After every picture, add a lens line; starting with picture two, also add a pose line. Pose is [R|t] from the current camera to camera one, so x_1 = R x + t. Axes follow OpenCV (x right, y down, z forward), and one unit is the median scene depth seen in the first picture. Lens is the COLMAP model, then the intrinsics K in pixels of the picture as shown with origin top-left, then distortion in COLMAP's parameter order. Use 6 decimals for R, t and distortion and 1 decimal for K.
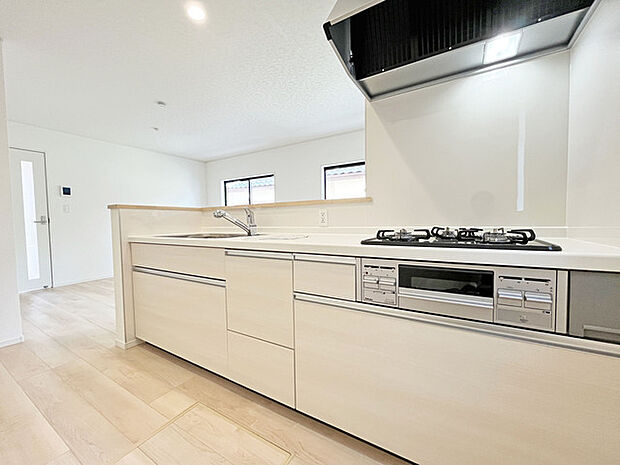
lens RADIAL K [[251.0, 0, 310.5], [0, 251.0, 230.2], [0, 0, 1]] dist [-0.003321, 0.000177]
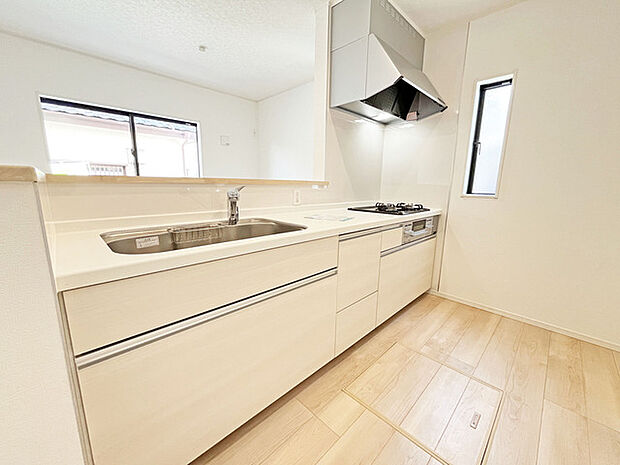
lens RADIAL K [[251.0, 0, 310.7], [0, 251.0, 237.7], [0, 0, 1]] dist [-0.003321, 0.000177]
pose [[0.221480, -0.168486, 0.960499, -0.894315], [0.008865, 0.985268, 0.170787, -0.054960], [-0.975125, -0.029311, 0.219711, 0.623081]]
